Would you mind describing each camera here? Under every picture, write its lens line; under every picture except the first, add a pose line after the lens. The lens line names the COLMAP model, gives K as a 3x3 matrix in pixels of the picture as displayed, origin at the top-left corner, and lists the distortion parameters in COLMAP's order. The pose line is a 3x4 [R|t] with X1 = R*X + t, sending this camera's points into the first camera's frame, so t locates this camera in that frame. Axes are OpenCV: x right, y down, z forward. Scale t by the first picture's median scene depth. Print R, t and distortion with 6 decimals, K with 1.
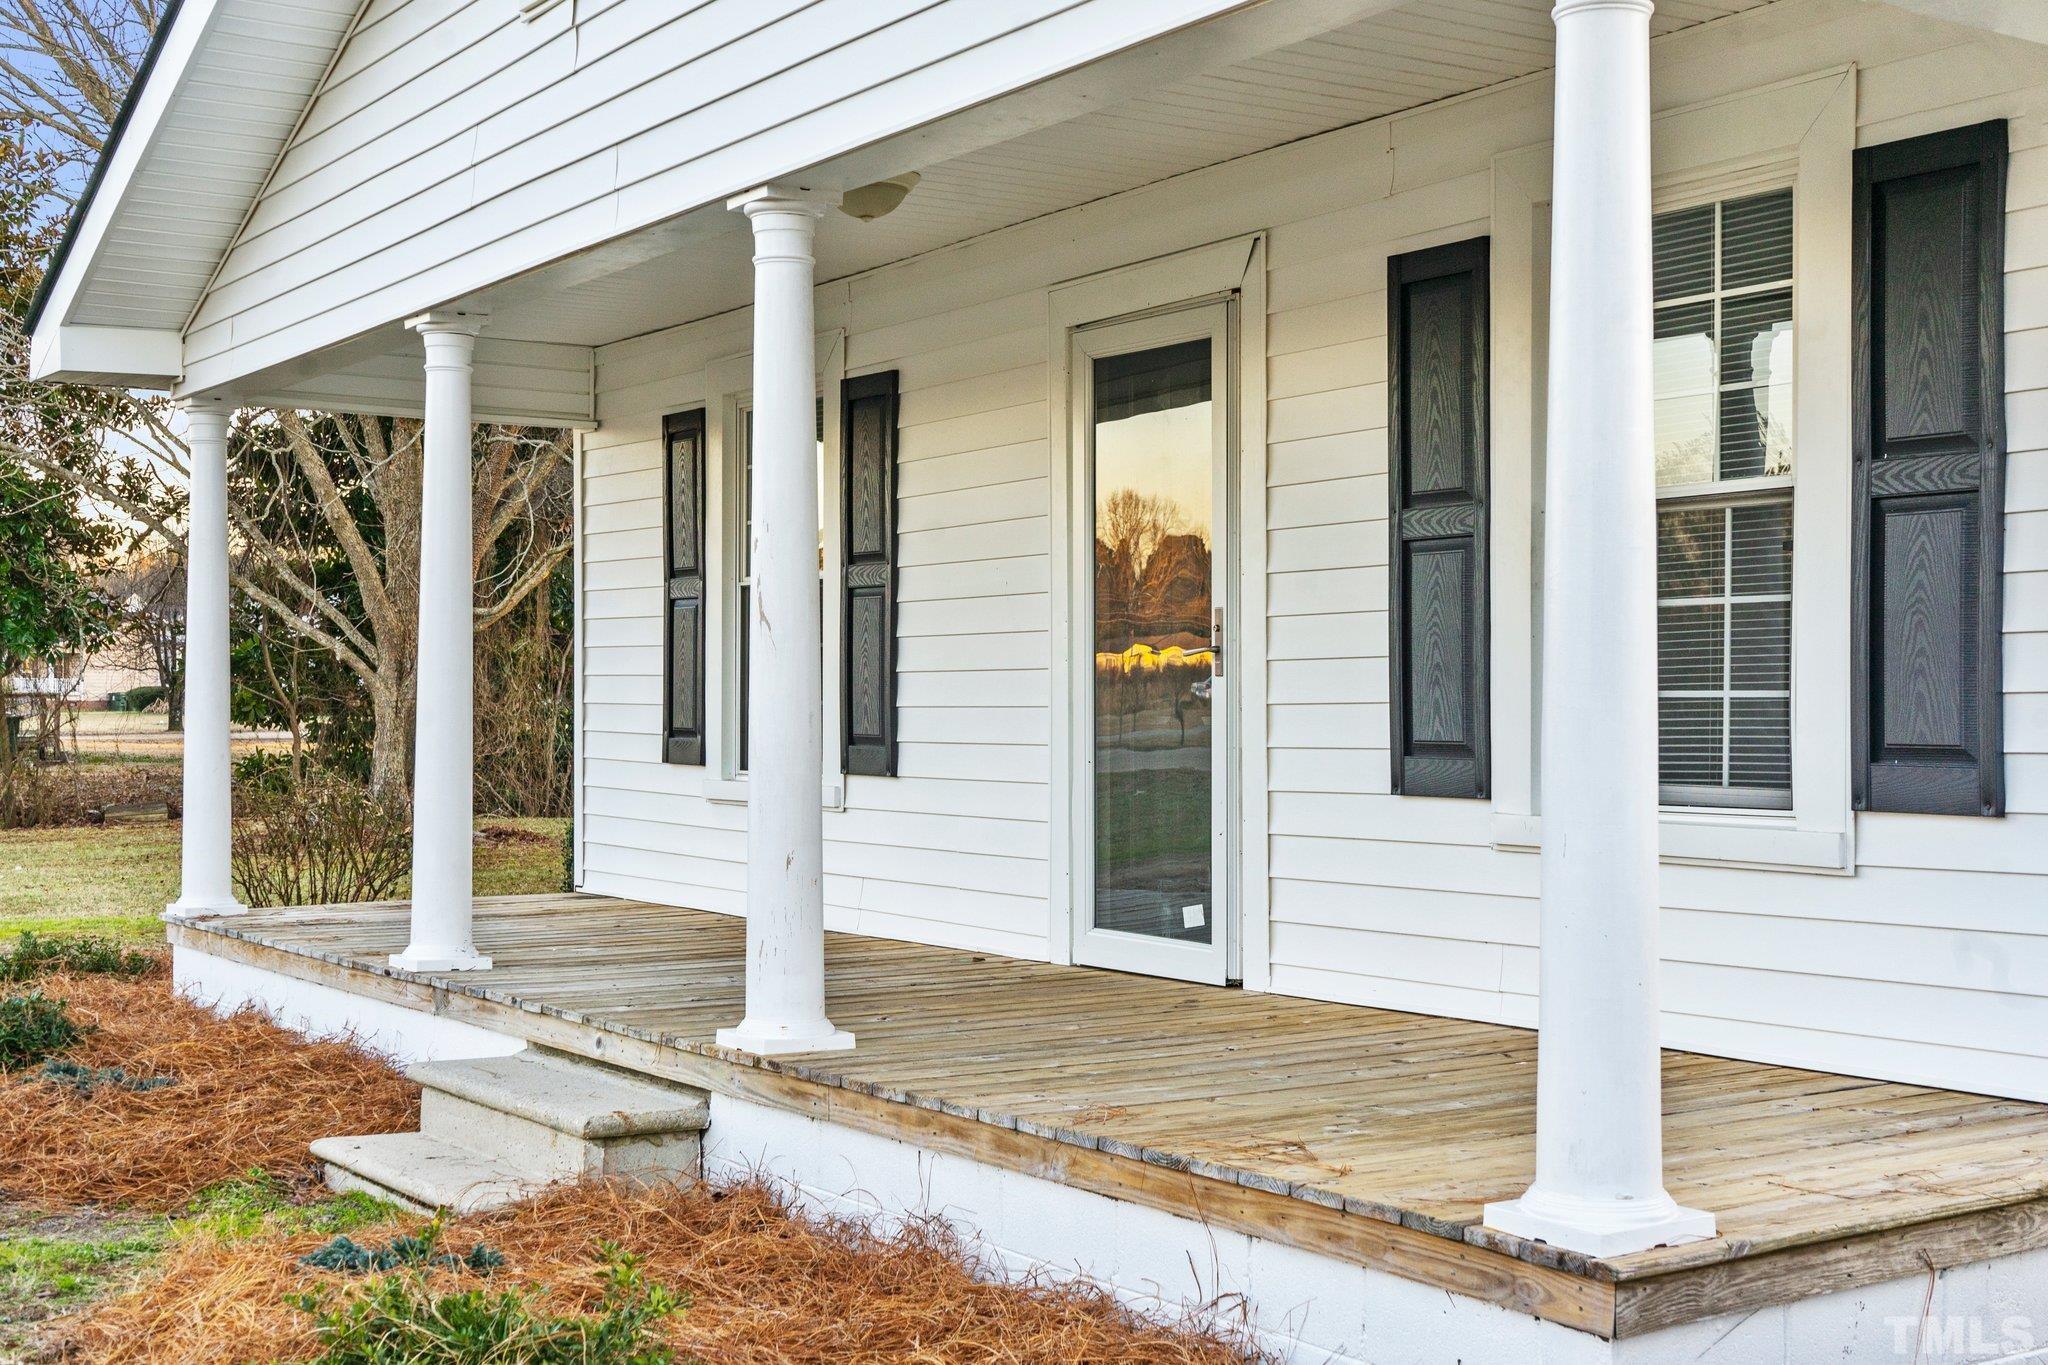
lens RADIAL K [[2468.1, 0, 1024.0], [0, 2468.1, 682.5], [0, 0, 1]] dist [0.023115, 0.024858]
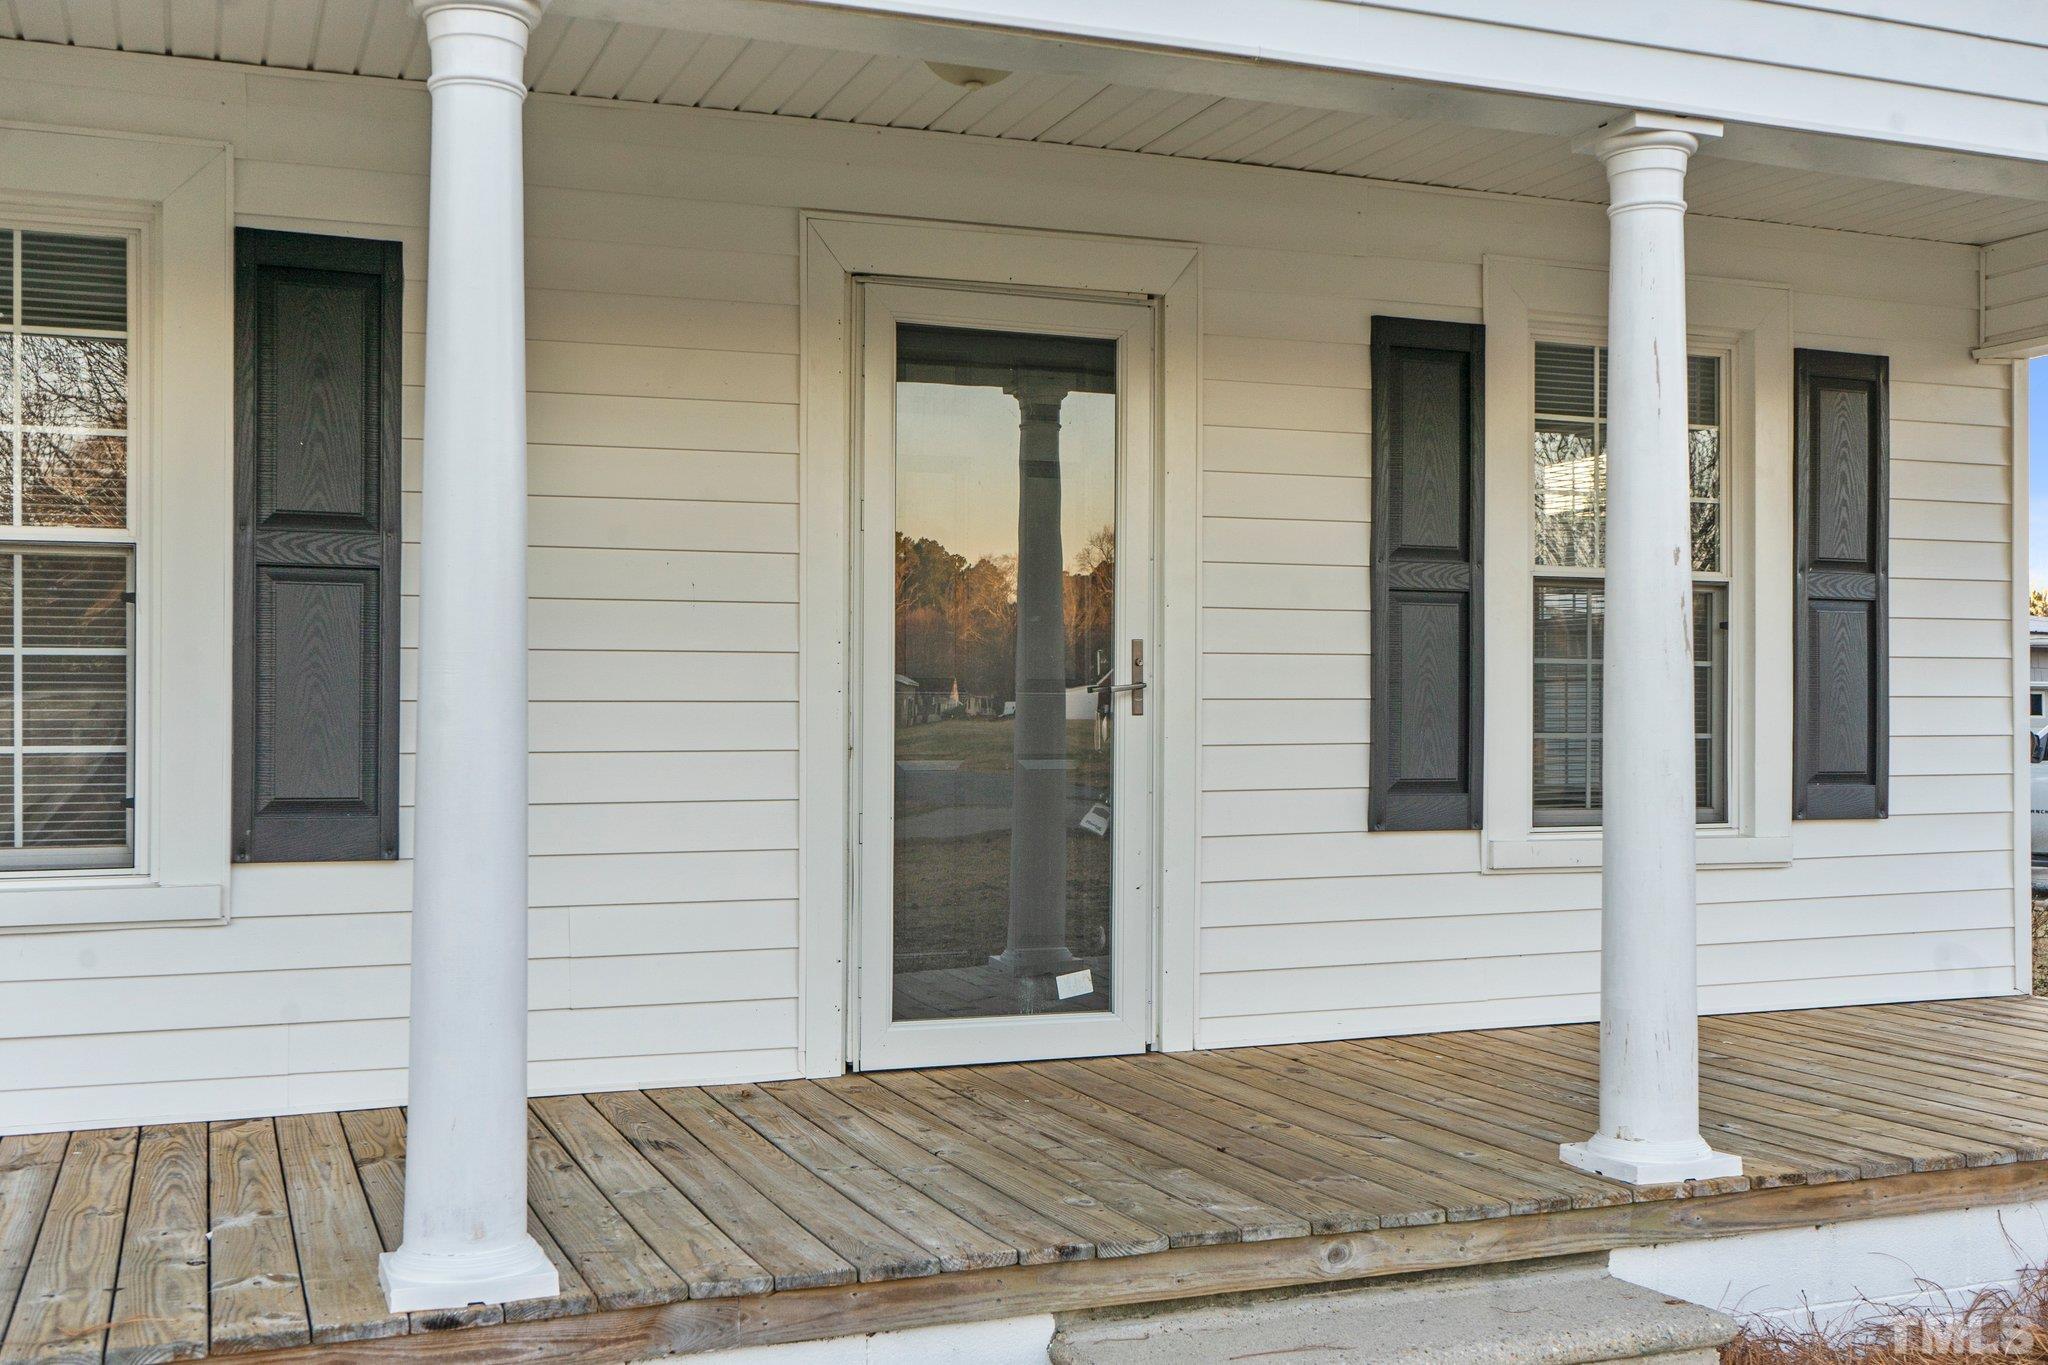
lens RADIAL K [[1868.0, 0, 953.4], [0, 1868.0, 753.0], [0, 0, 1]] dist [0.004849, 0.006986]
pose [[0.259847, 0.004341, 0.965640, -0.607762], [-0.002732, 0.999989, -0.003760, 0.014417], [-0.965646, -0.001661, 0.259856, 0.891966]]
